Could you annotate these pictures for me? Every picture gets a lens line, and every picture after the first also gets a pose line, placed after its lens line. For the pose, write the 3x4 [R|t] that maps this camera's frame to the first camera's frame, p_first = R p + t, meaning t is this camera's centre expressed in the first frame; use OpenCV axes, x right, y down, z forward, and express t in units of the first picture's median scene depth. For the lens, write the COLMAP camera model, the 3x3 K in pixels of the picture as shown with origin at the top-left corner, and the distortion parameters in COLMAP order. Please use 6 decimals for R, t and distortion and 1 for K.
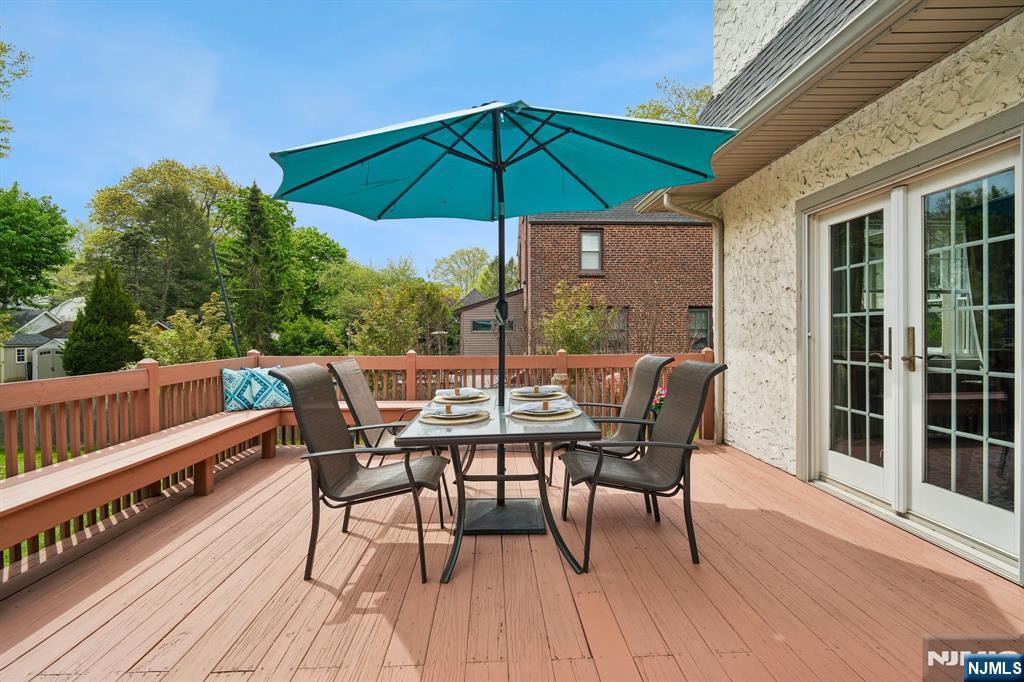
lens RADIAL K [[479.1, 0, 509.8], [0, 479.1, 339.0], [0, 0, 1]] dist [-0.002359, -0.001679]
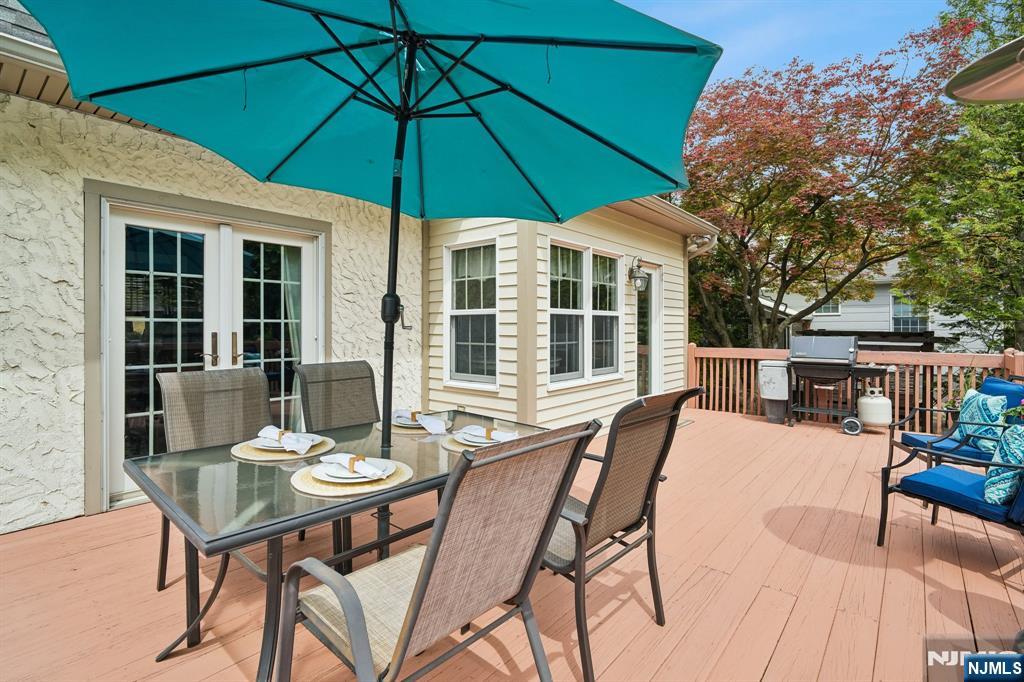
lens RADIAL K [[479.1, 0, 502.4], [0, 479.1, 335.9], [0, 0, 1]] dist [-0.002359, -0.001679]
pose [[-0.723588, -0.002208, 0.690229, -0.355625], [0.013837, 0.999748, 0.017704, -0.014661], [-0.690094, 0.022361, -0.723374, 0.797184]]
